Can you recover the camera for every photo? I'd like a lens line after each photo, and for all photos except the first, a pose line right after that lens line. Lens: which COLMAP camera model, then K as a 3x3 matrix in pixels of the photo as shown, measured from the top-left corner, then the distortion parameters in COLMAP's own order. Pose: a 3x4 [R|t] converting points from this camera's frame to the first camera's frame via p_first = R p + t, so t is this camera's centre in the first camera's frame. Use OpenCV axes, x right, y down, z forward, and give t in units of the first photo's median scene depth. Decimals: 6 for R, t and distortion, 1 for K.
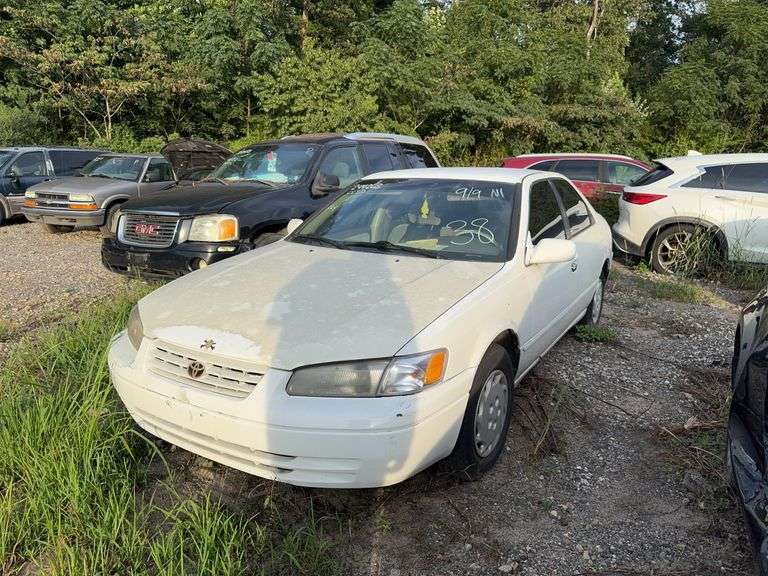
lens RADIAL K [[592.9, 0, 385.8], [0, 592.9, 291.3], [0, 0, 1]] dist [0.053357, -0.034909]
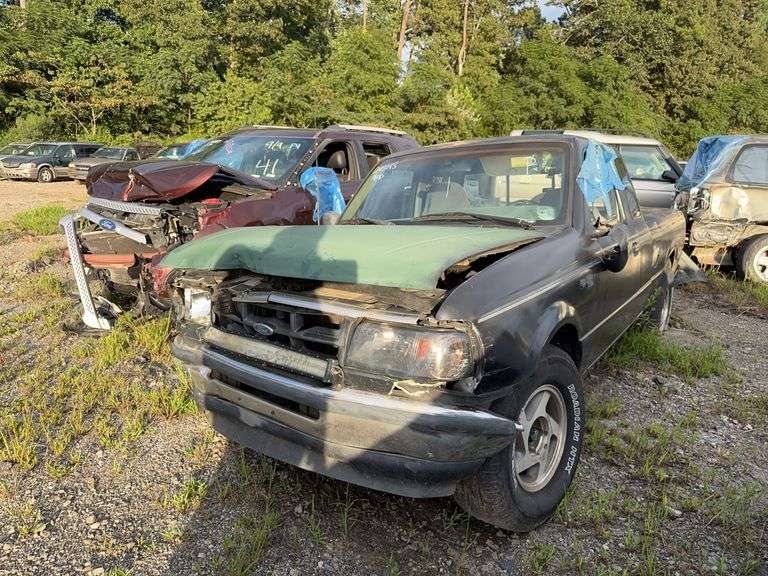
lens RADIAL K [[592.9, 0, 381.9], [0, 592.9, 283.9], [0, 0, 1]] dist [0.053357, -0.034909]
pose [[0.998851, -0.004245, 0.047736, 0.195415], [0.003972, 0.999975, 0.005810, 0.119864], [-0.047760, -0.005614, 0.998843, -0.565371]]
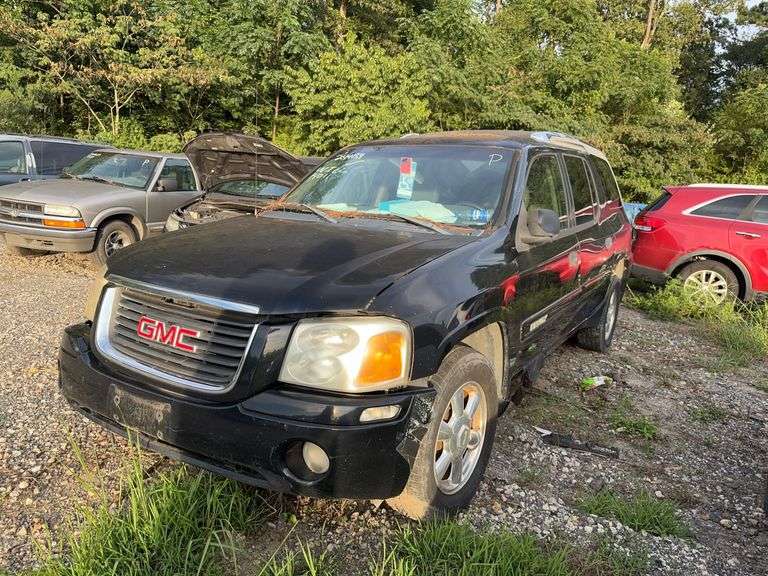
lens RADIAL K [[592.9, 0, 380.8], [0, 592.9, 302.9], [0, 0, 1]] dist [0.053357, -0.034909]
pose [[0.998207, 0.059572, -0.005822, -0.059577], [-0.059596, 0.998214, -0.004025, -0.030307], [0.005572, 0.004365, 0.999975, 0.139970]]
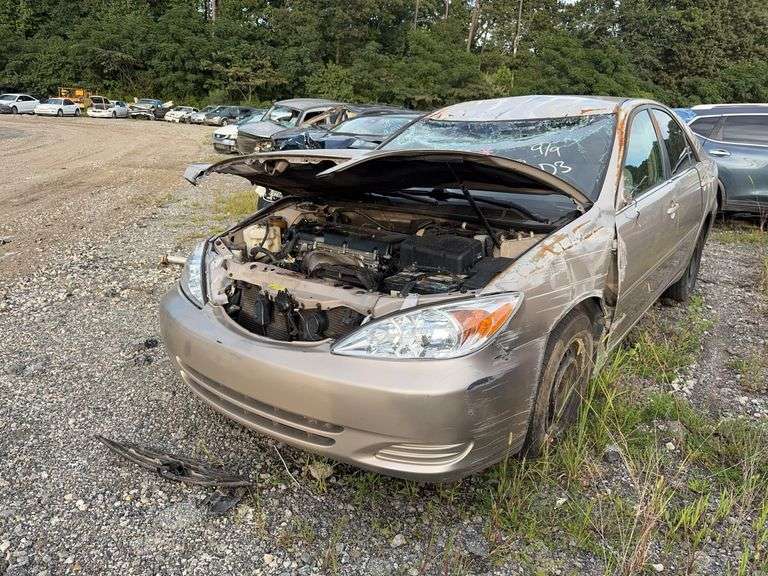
lens RADIAL K [[592.9, 0, 384.9], [0, 592.9, 288.6], [0, 0, 1]] dist [0.053357, -0.034909]
pose [[0.983601, 0.076798, -0.163190, 0.578686], [-0.065517, 0.995146, 0.073427, 0.314503], [0.168037, -0.061531, 0.983858, -1.450785]]
